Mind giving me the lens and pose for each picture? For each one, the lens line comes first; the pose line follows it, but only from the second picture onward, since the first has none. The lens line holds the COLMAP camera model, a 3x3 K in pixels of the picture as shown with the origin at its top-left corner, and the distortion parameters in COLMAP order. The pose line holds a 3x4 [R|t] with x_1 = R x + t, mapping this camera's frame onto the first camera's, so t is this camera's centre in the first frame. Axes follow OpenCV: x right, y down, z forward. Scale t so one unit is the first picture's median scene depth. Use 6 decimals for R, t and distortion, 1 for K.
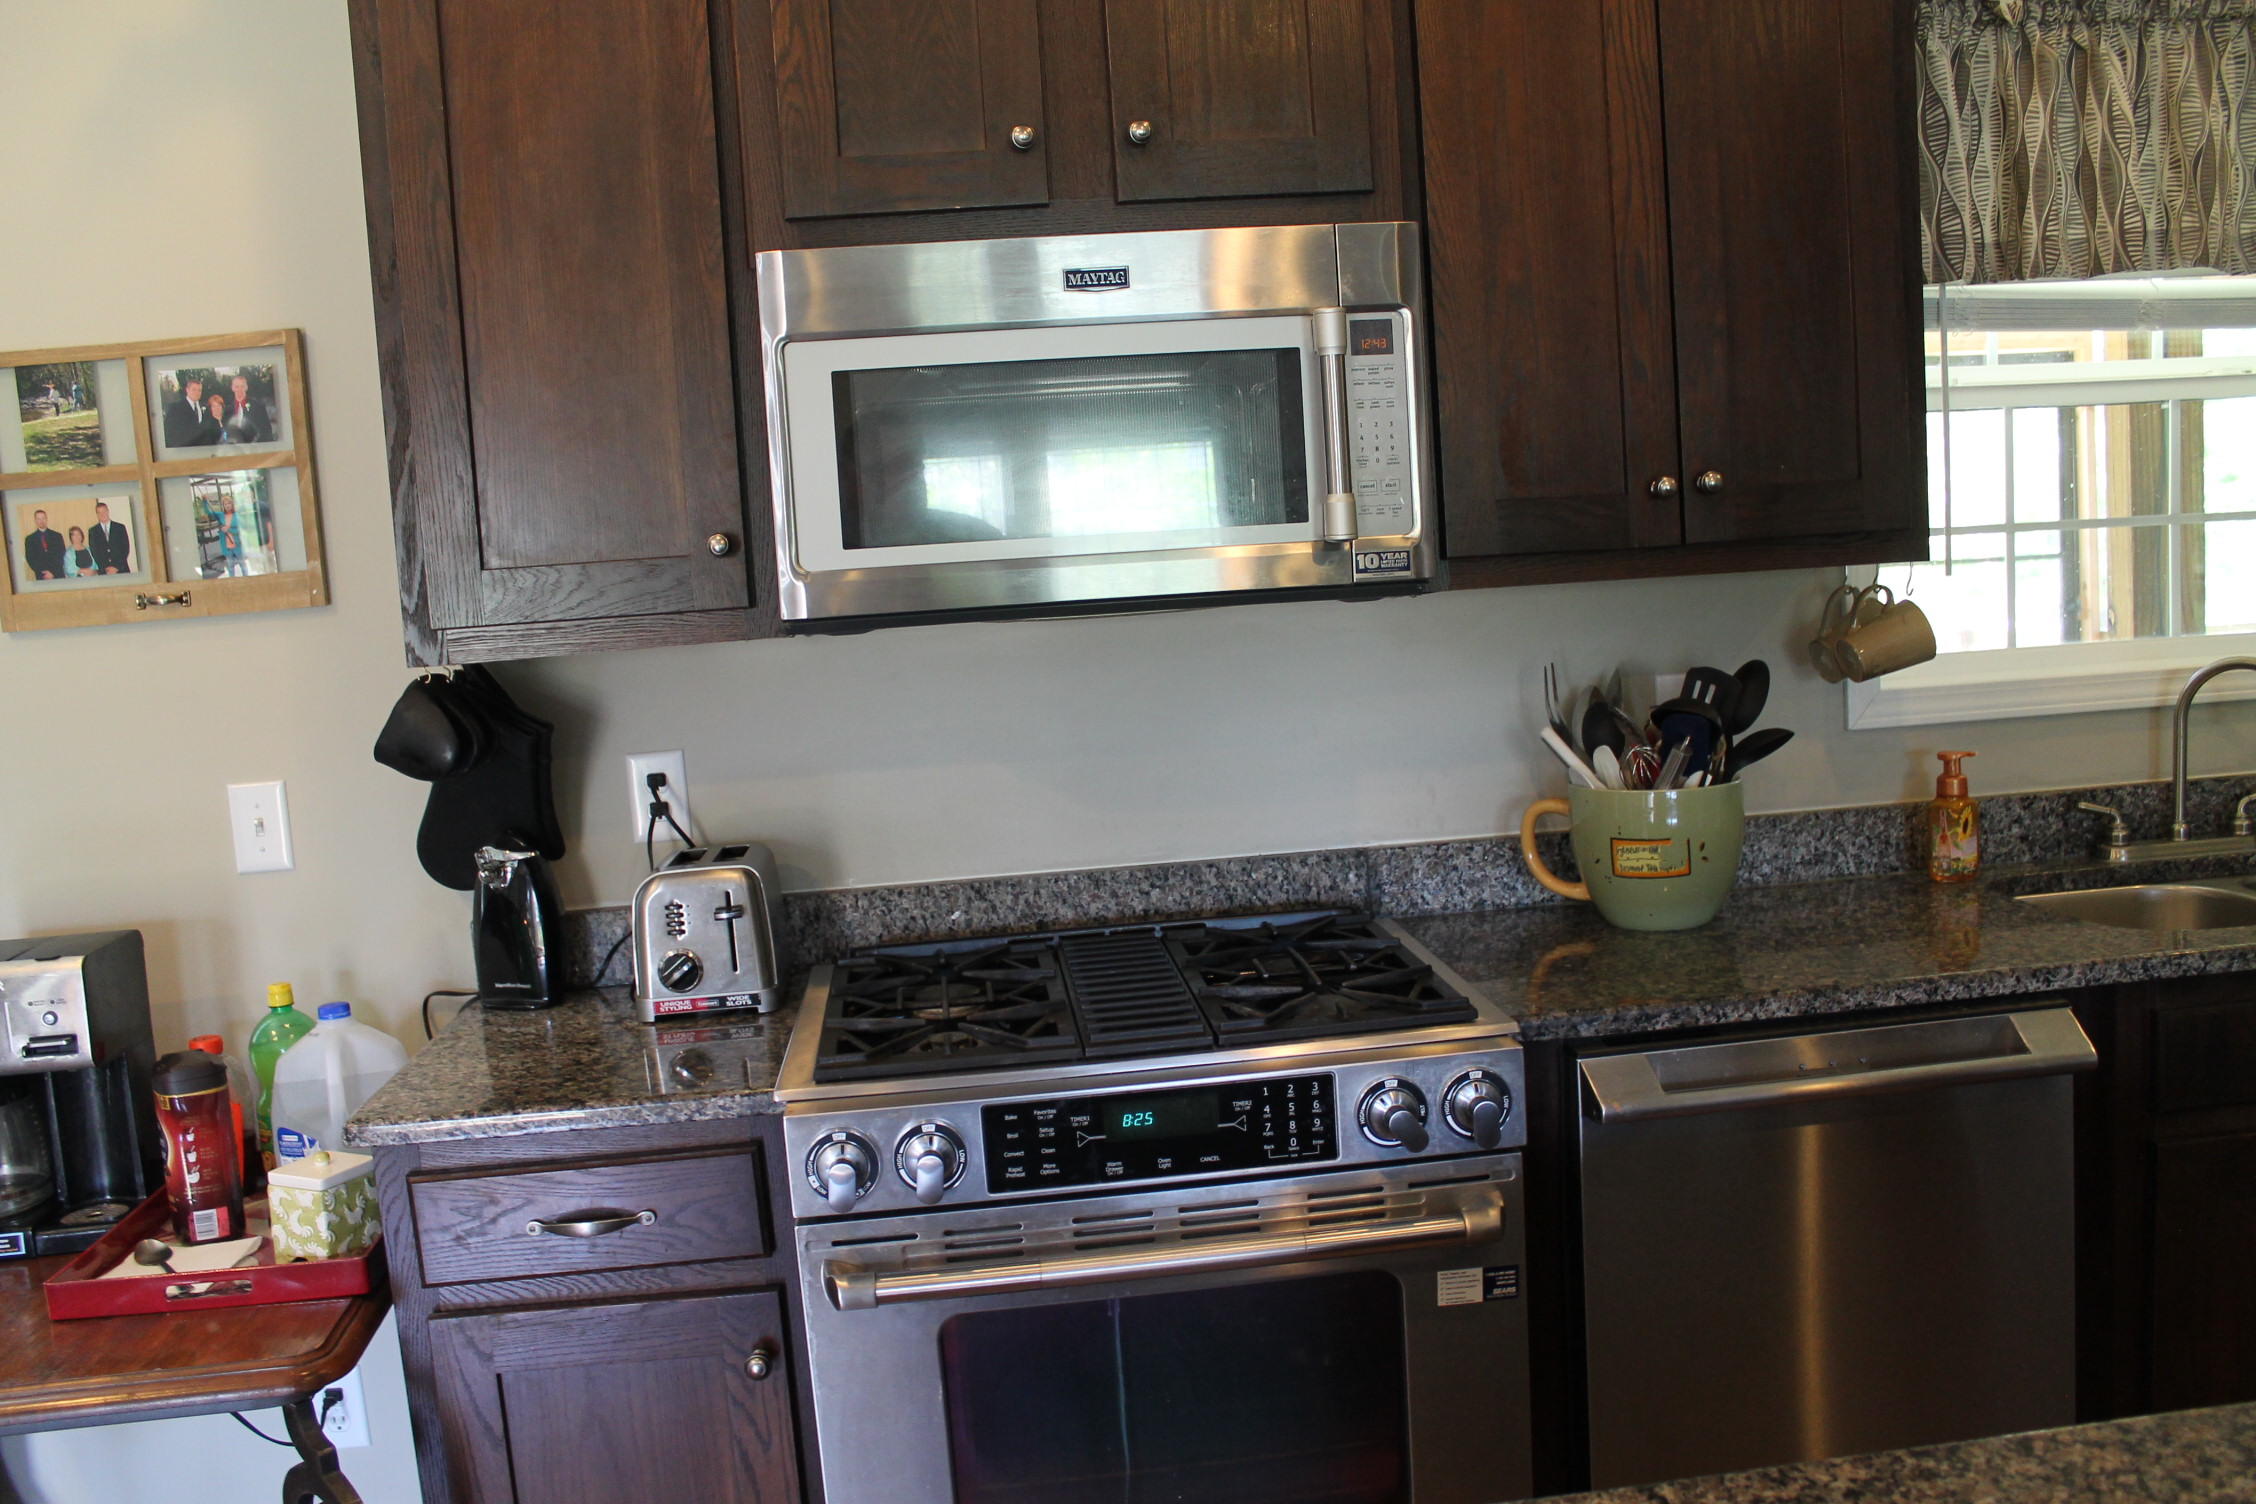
lens RADIAL K [[1926.4, 0, 1120.9], [0, 1926.4, 763.1], [0, 0, 1]] dist [-0.182712, 0.188877]
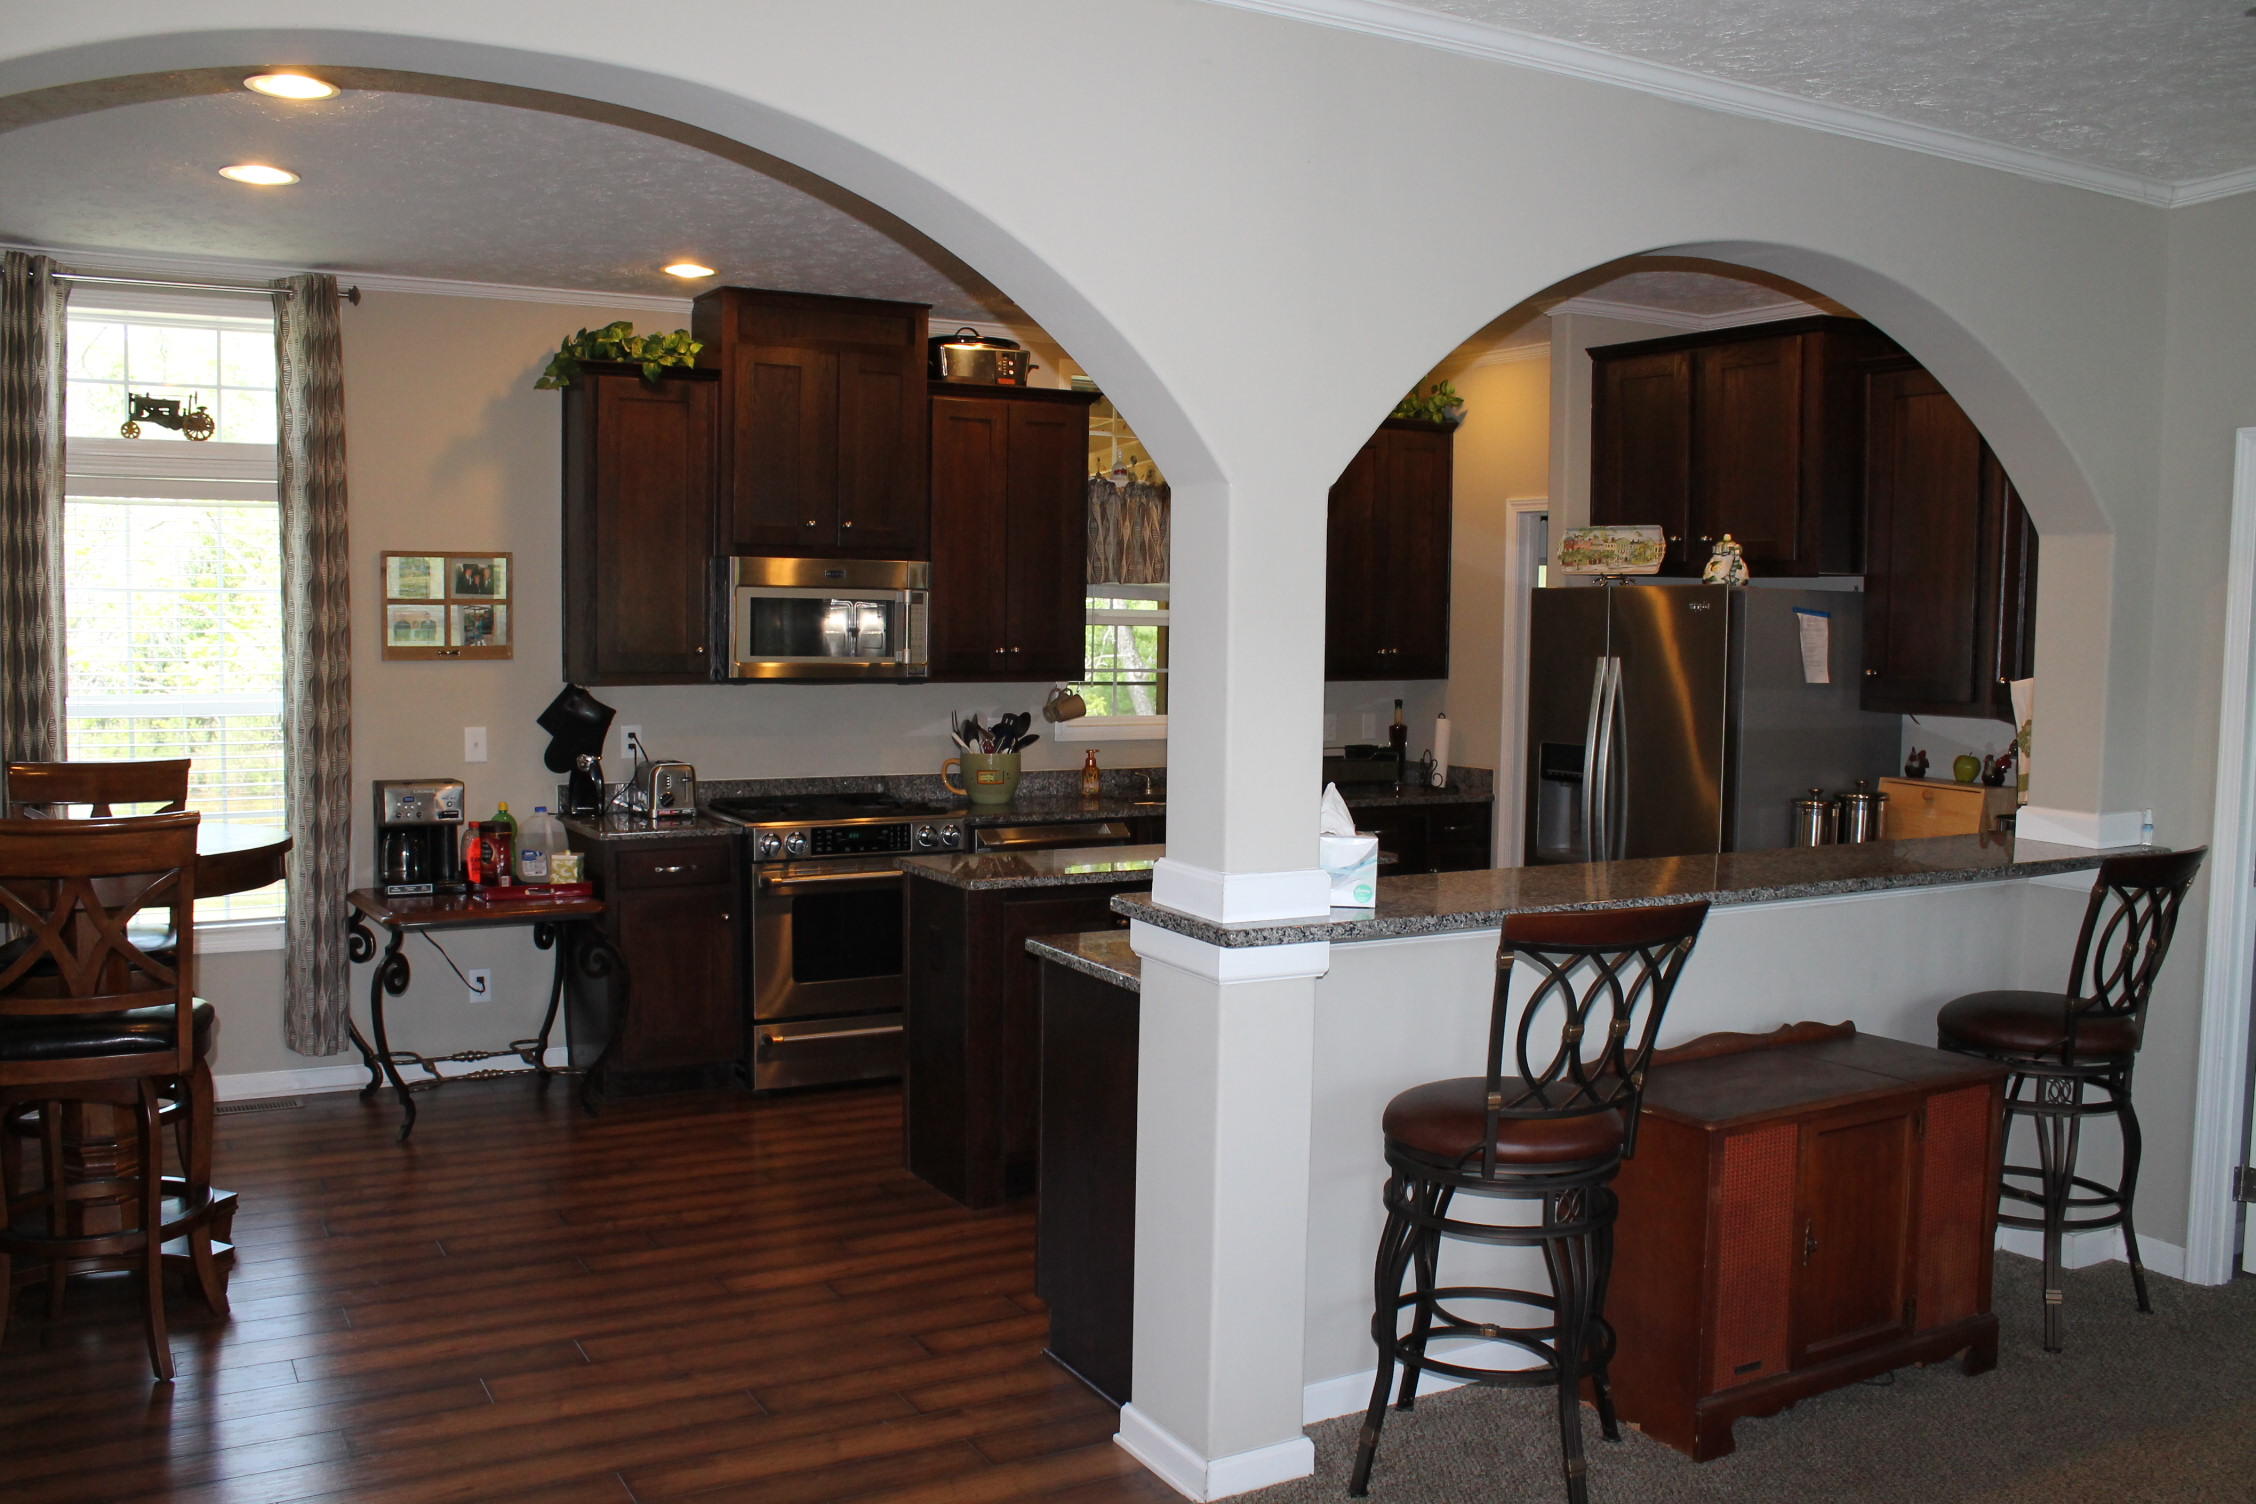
lens RADIAL K [[1926.4, 0, 1120.9], [0, 1926.4, 763.1], [0, 0, 1]] dist [-0.182712, 0.188877]
pose [[0.908187, 0.047593, 0.415850, -0.725877], [-0.024786, 0.997886, -0.060075, 0.189078], [-0.417830, 0.044252, 0.907447, -1.664410]]
